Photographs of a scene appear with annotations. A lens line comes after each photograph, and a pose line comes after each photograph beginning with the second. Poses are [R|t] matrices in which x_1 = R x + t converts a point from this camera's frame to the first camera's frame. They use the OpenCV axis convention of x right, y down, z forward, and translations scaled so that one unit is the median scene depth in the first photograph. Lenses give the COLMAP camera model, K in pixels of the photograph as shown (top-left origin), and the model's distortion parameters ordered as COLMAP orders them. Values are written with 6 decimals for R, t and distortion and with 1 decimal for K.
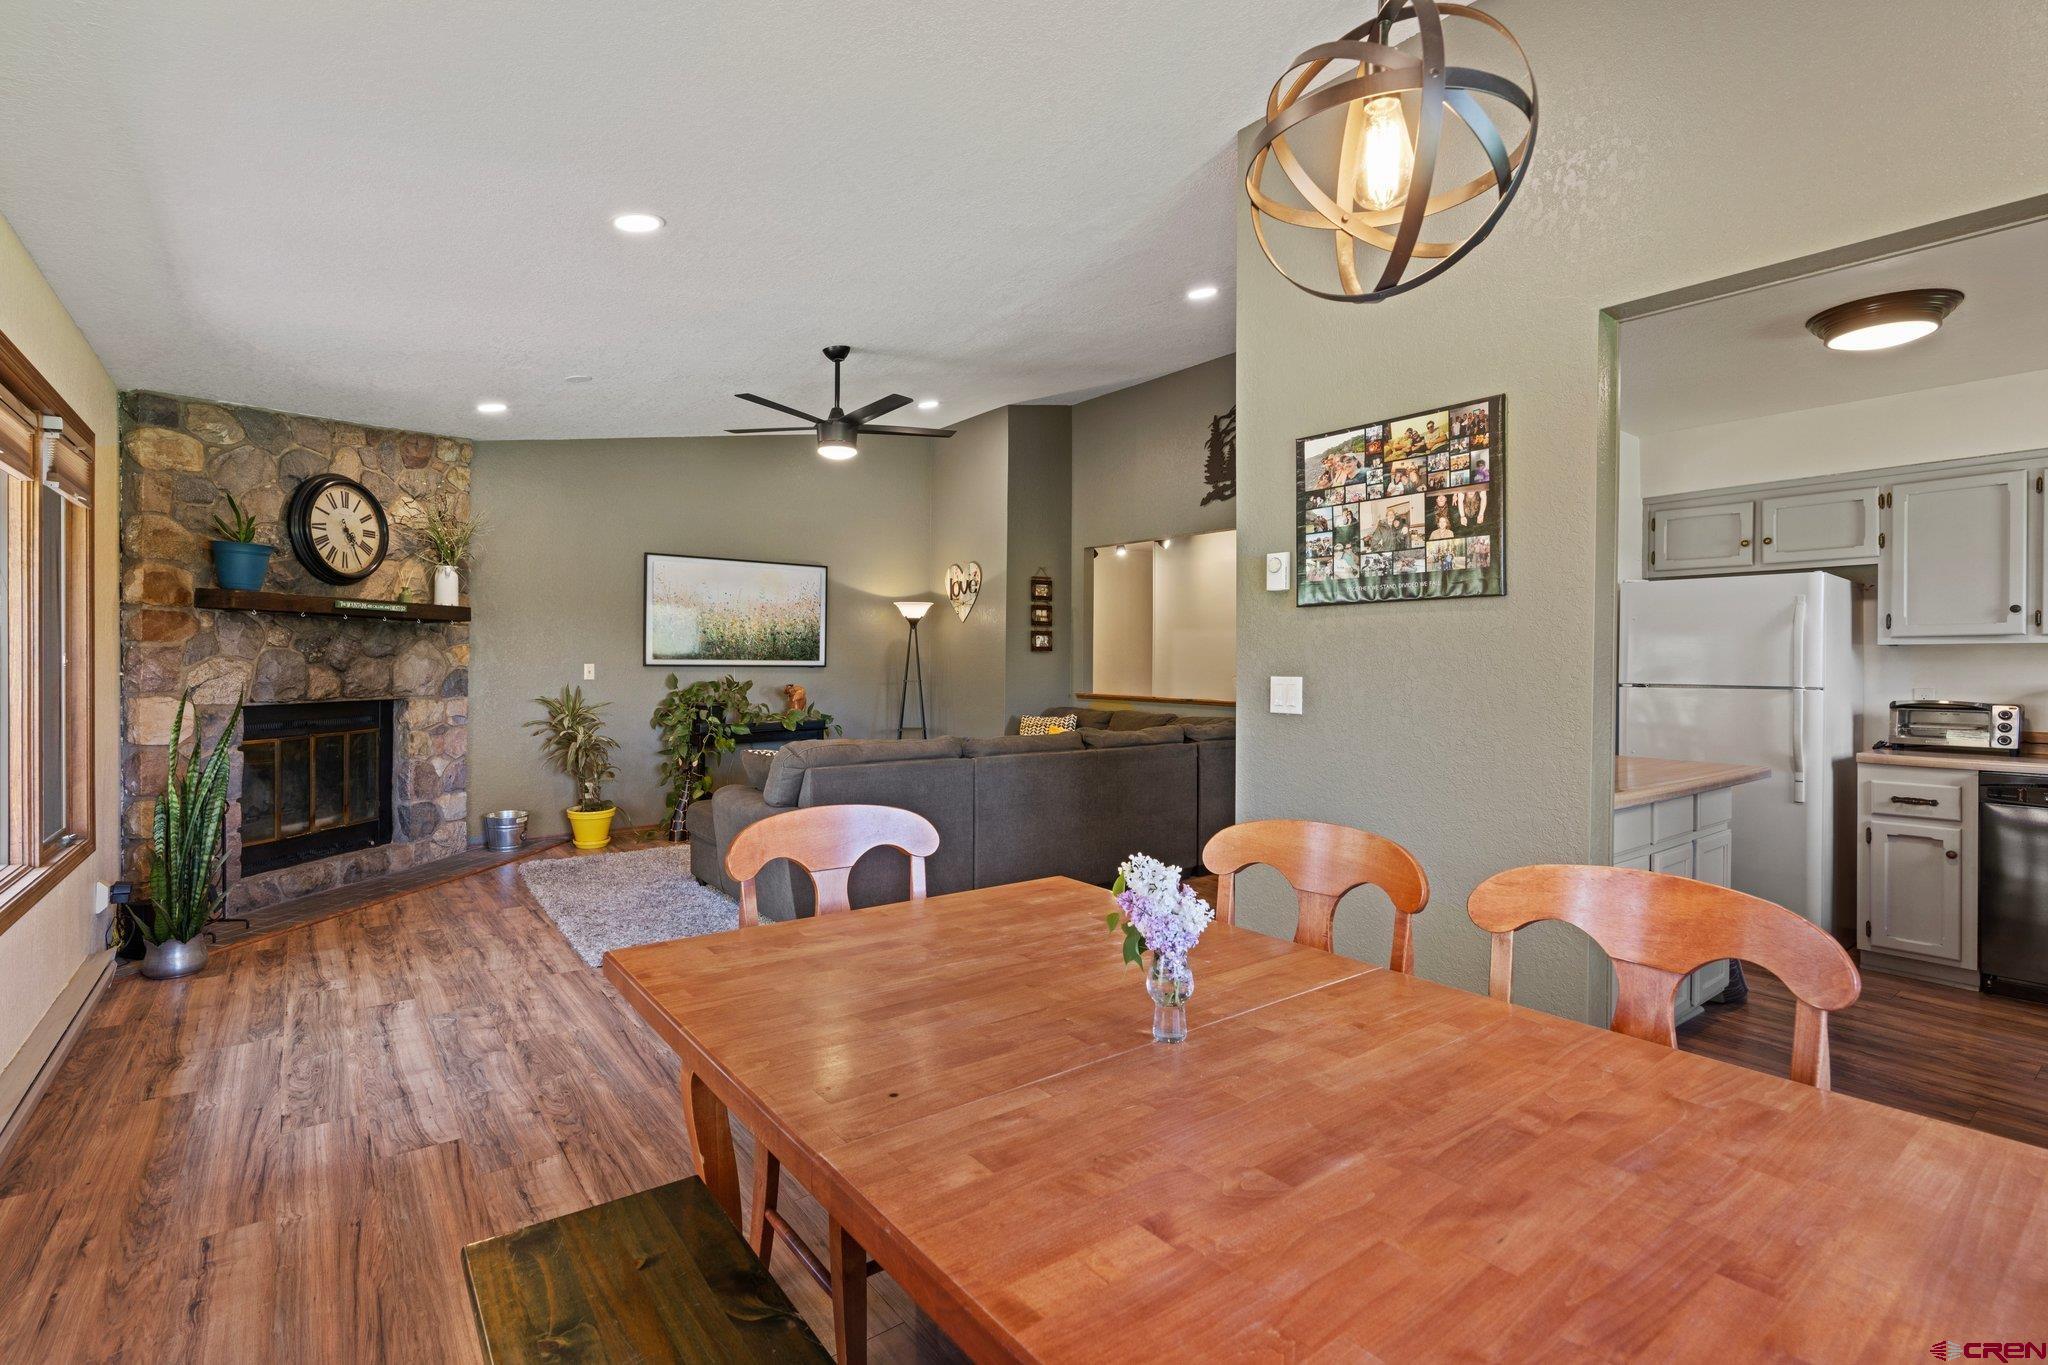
lens RADIAL K [[928.7, 0, 1009.9], [0, 928.7, 676.3], [0, 0, 1]] dist [-0.014322, 0.003188]
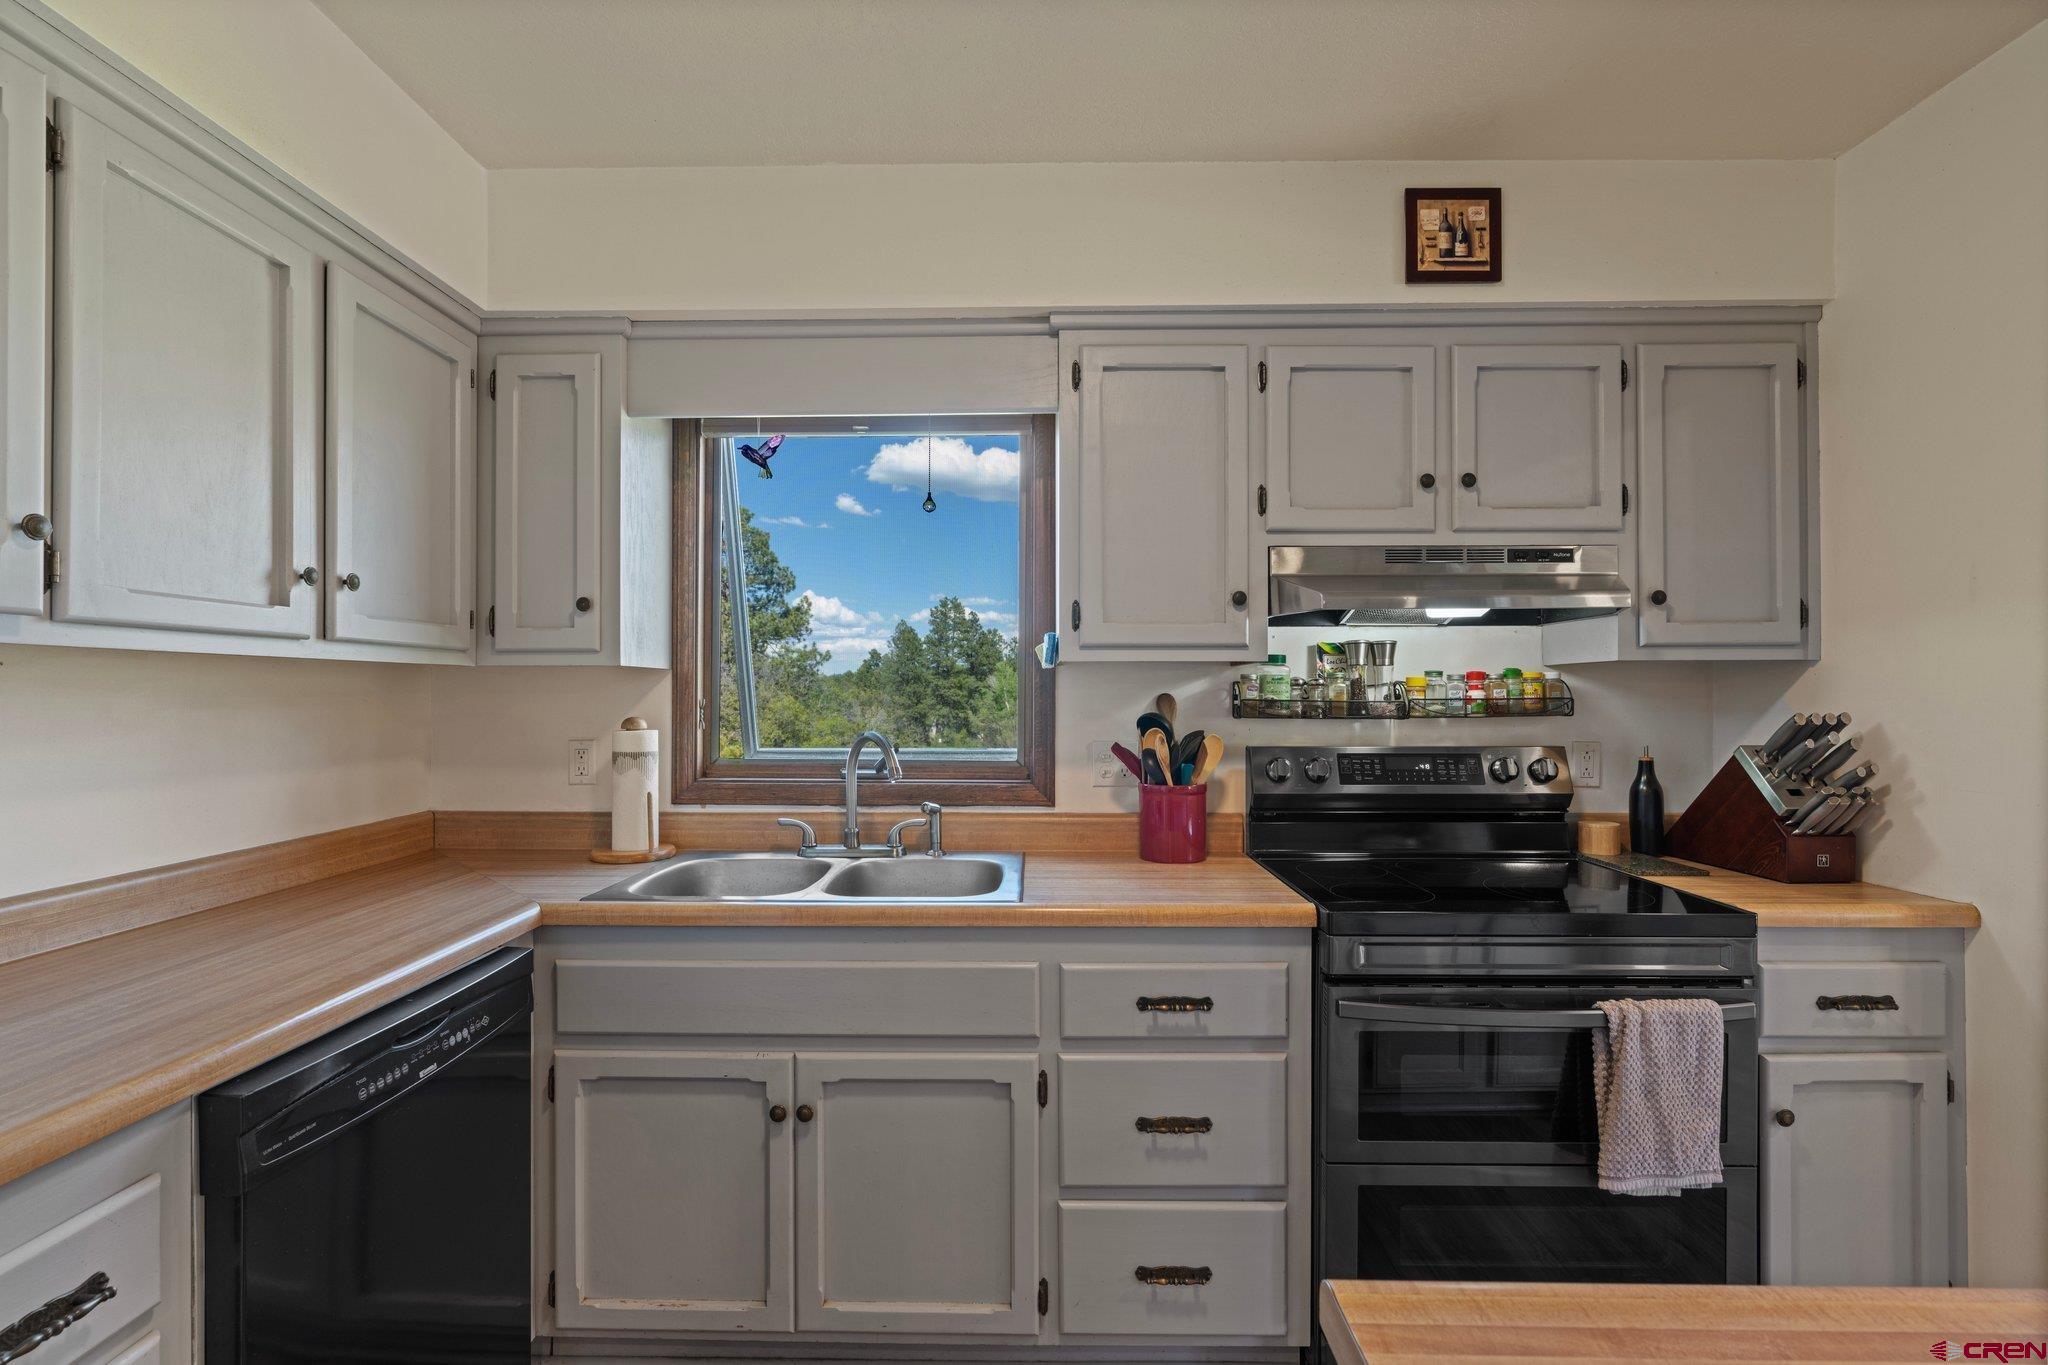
lens RADIAL K [[928.7, 0, 1015.1], [0, 928.7, 684.8], [0, 0, 1]] dist [-0.014322, 0.003188]
pose [[-0.787646, 0.002219, 0.616124, 0.525634], [0.003226, 0.999995, 0.000523, -0.017193], [-0.616120, 0.002400, -0.787649, 0.826055]]
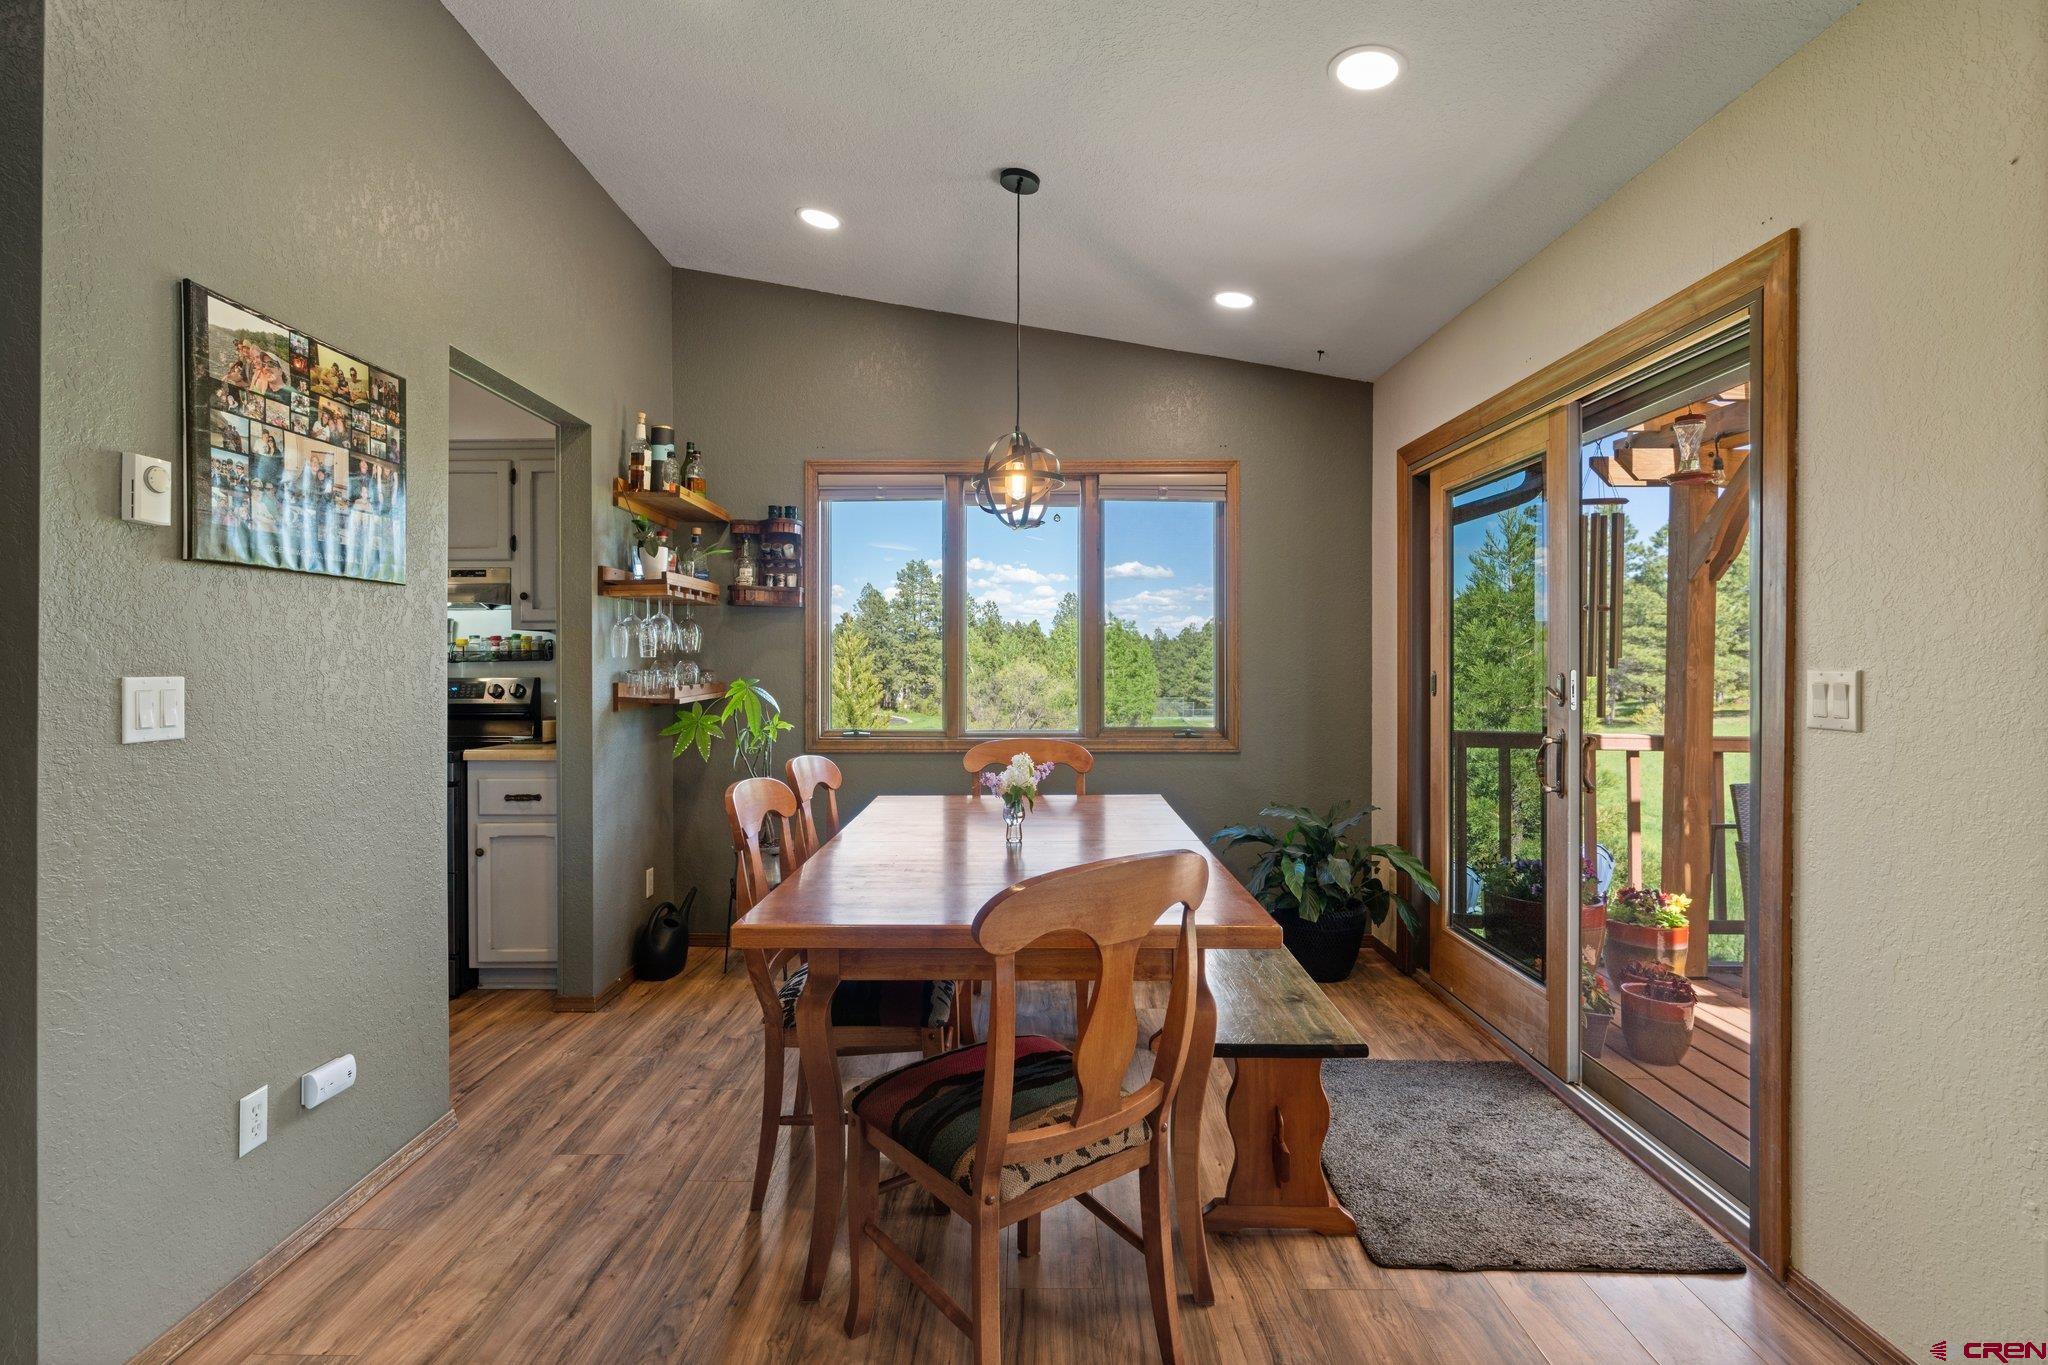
lens RADIAL K [[962.9, 0, 1018.3], [0, 962.9, 669.0], [0, 0, 1]] dist [-0.001819, 0.000521]
pose [[-0.789363, -0.010153, 0.613843, -0.300062], [0.003140, 0.999783, 0.020575, -0.009127], [-0.613919, 0.018169, -0.789160, 0.701859]]
